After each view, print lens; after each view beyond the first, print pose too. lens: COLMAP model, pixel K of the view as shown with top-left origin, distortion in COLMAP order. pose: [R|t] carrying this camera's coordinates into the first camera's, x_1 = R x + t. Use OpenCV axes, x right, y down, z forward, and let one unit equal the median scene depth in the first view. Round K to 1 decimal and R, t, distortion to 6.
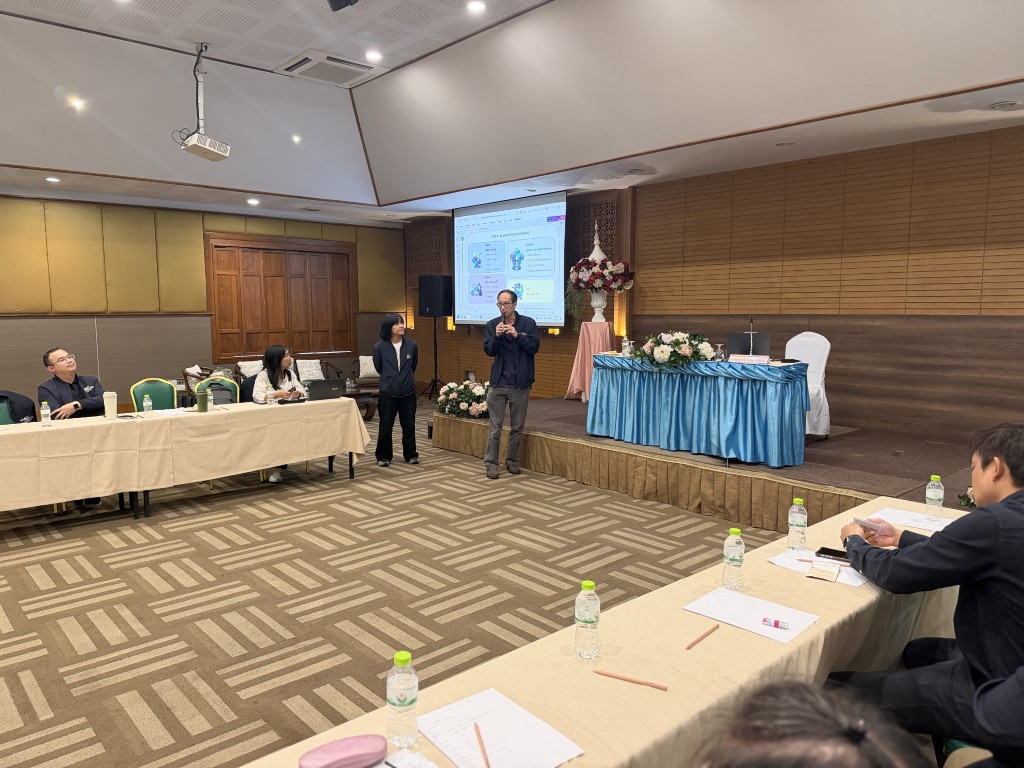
lens RADIAL K [[712.9, 0, 512.0], [0, 712.9, 384.0], [0, 0, 1]] dist [0.069438, -0.003588]
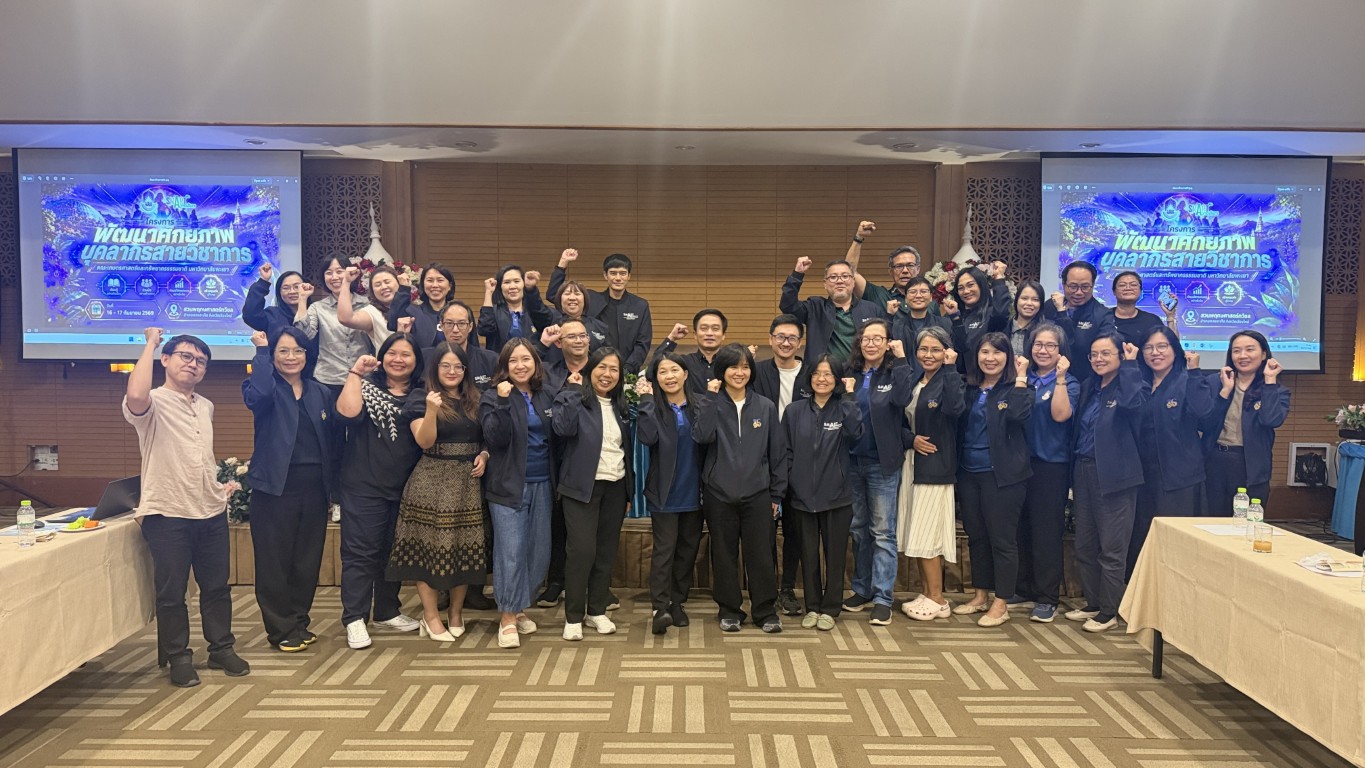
lens RADIAL K [[950.8, 0, 689.1], [0, 950.8, 390.4], [0, 0, 1]] dist [0.068591, -0.098928]
pose [[0.677800, -0.034975, 0.734414, -0.392803], [0.069345, 0.997456, -0.016497, -0.021631], [-0.731969, 0.062110, 0.678501, 0.214186]]
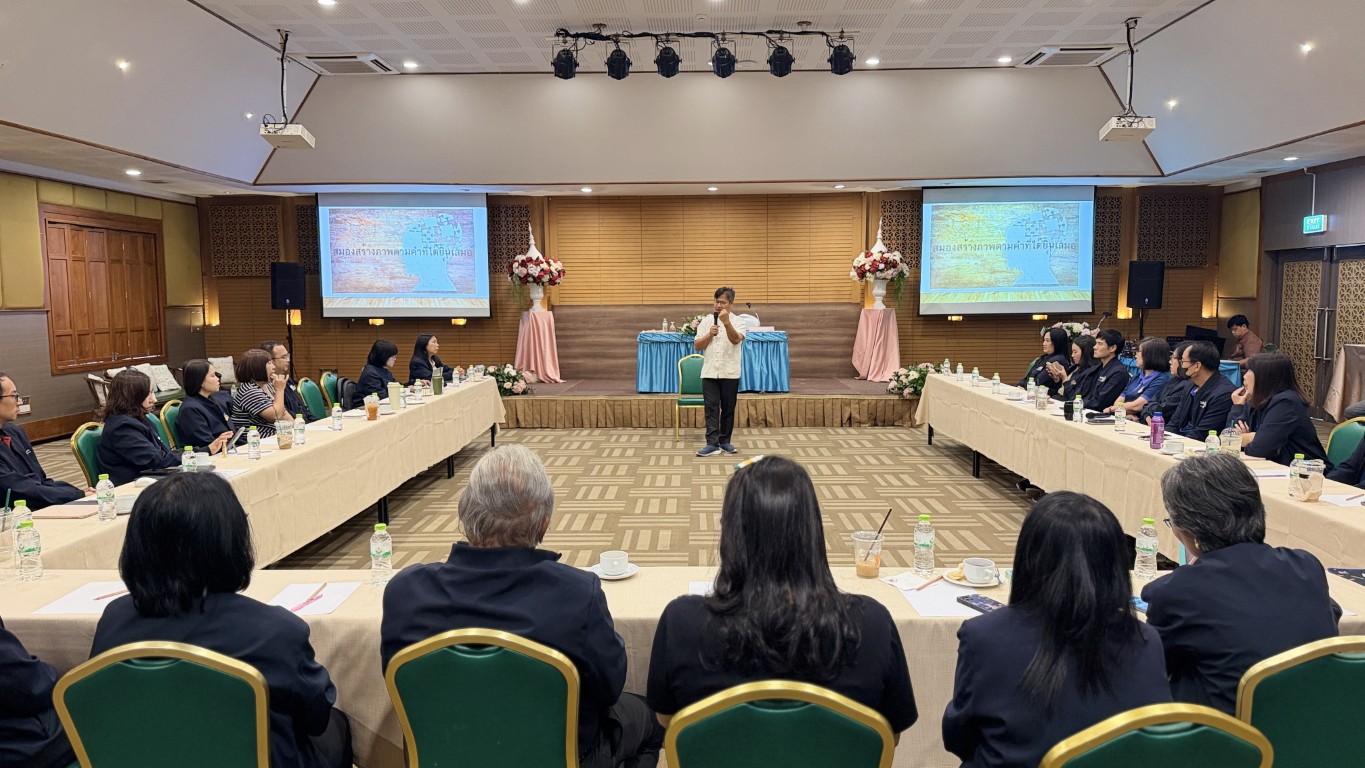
lens RADIAL K [[973.6, 0, 682.5], [0, 973.6, 384.0], [0, 0, 1]] dist [0.090371, -0.131765]
pose [[0.685591, -0.067957, 0.724808, -0.984788], [0.083258, 0.996420, 0.014670, 0.028523], [-0.723210, 0.050289, 0.688795, -0.271399]]
